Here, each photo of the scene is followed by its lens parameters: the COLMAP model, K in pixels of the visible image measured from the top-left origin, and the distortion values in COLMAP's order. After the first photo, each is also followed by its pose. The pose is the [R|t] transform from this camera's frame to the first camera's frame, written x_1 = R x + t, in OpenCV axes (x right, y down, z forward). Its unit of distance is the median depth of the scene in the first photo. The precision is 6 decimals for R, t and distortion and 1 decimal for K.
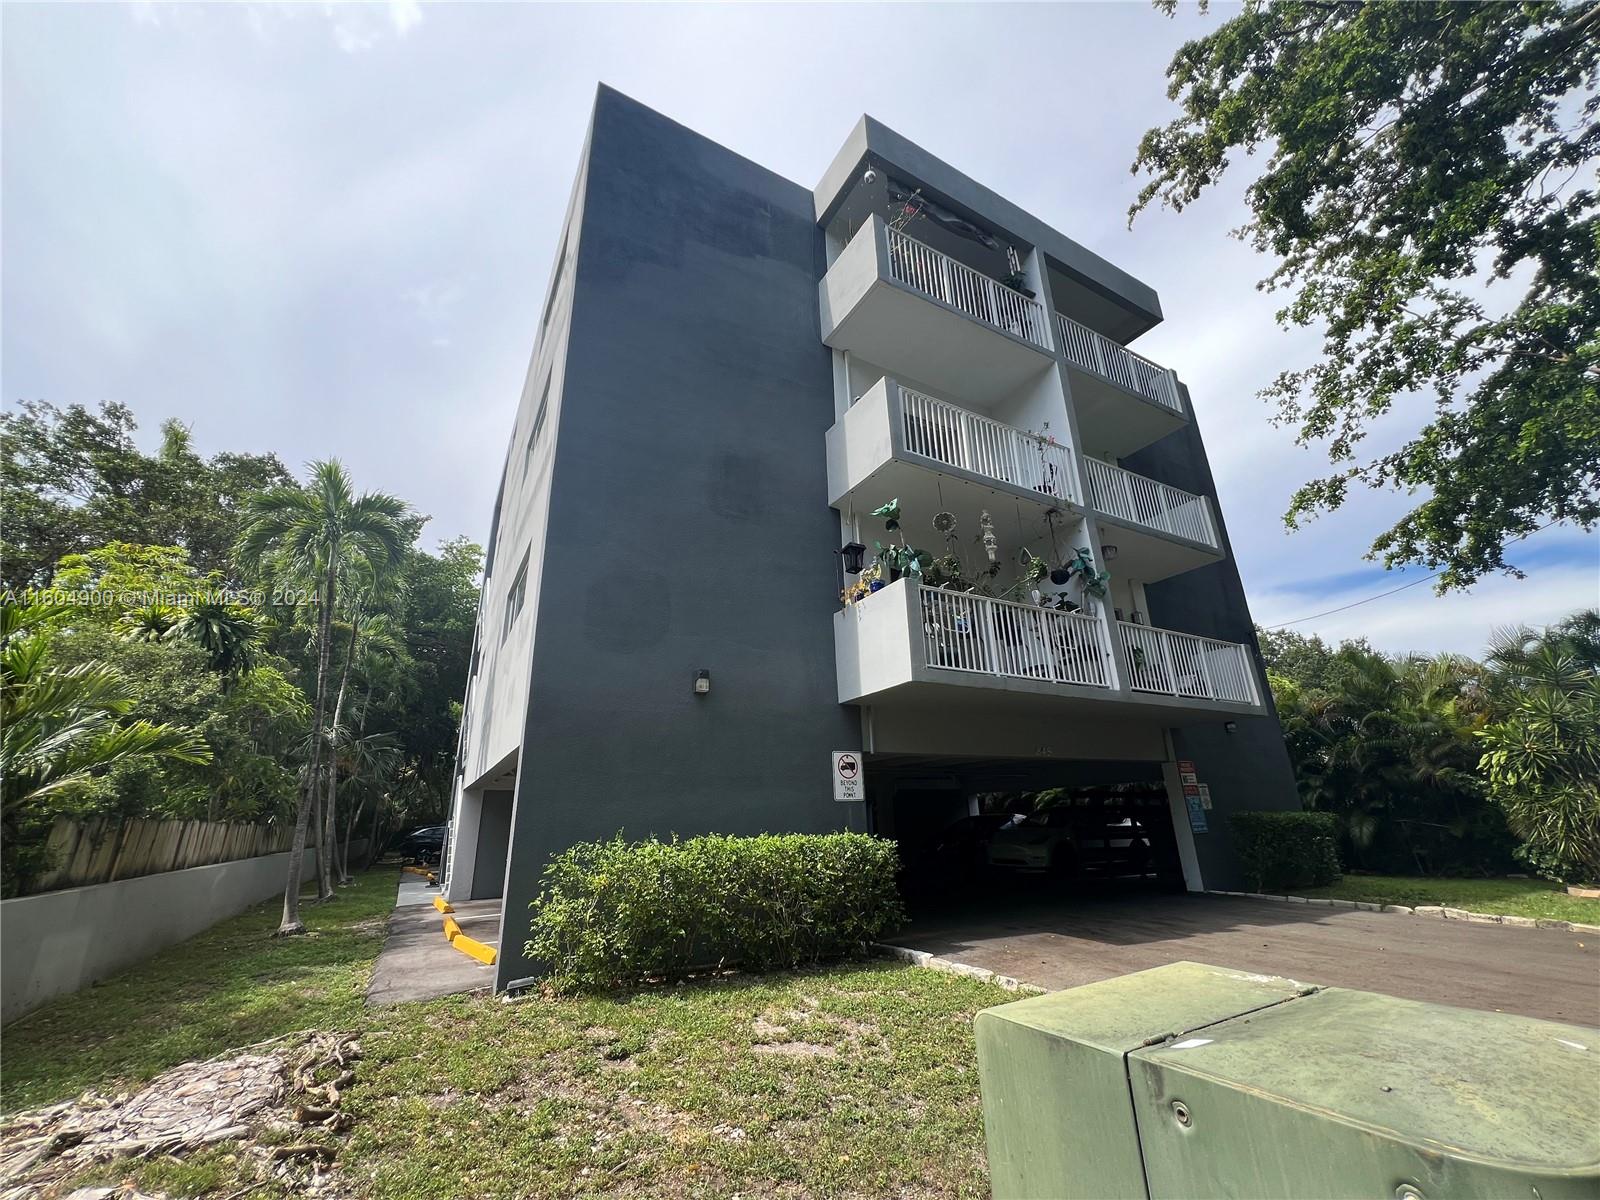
lens RADIAL K [[642.6, 0, 800.0], [0, 642.6, 600.0], [0, 0, 1]] dist [0.001539, -0.000090]
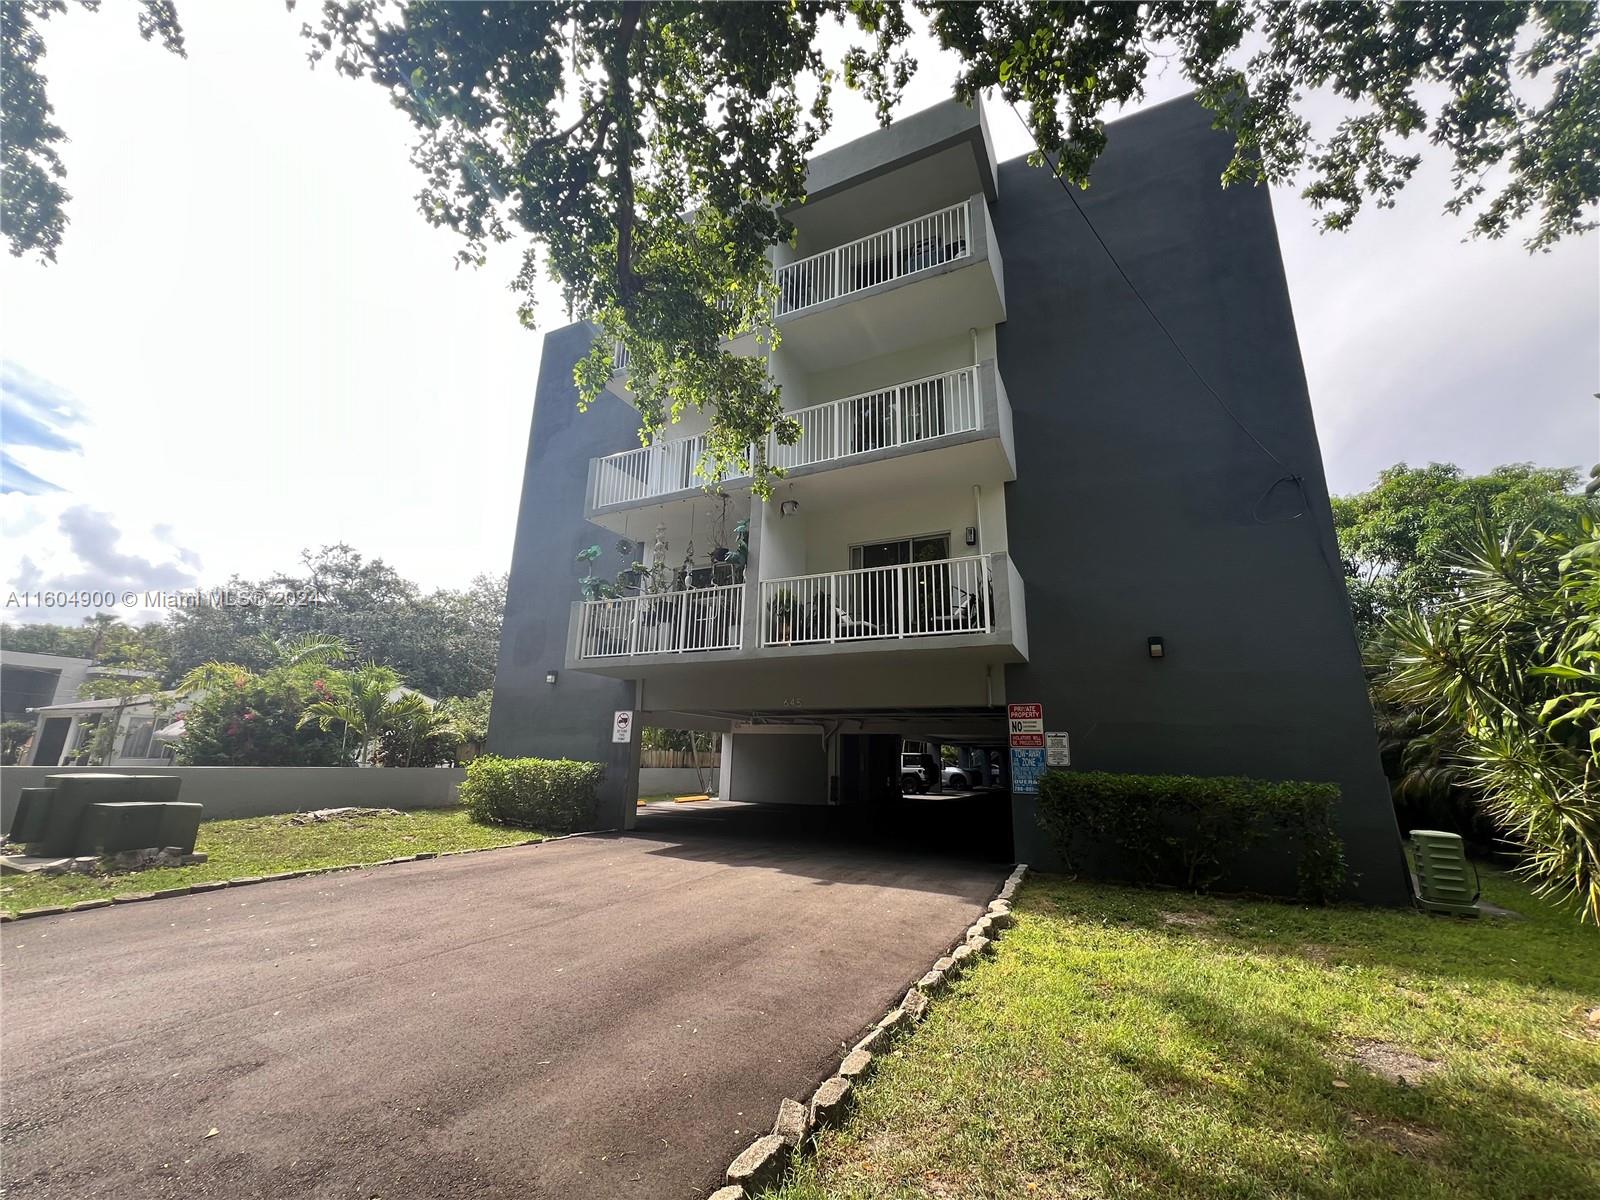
lens RADIAL K [[642.0, 0, 800.0], [0, 642.0, 600.0], [0, 0, 1]] dist [0.000527, 0.000115]
pose [[0.562498, -0.162945, -0.810583, 1.465811], [0.227346, 0.973078, -0.037846, 0.119542], [0.794928, -0.162994, 0.584399, 0.438962]]
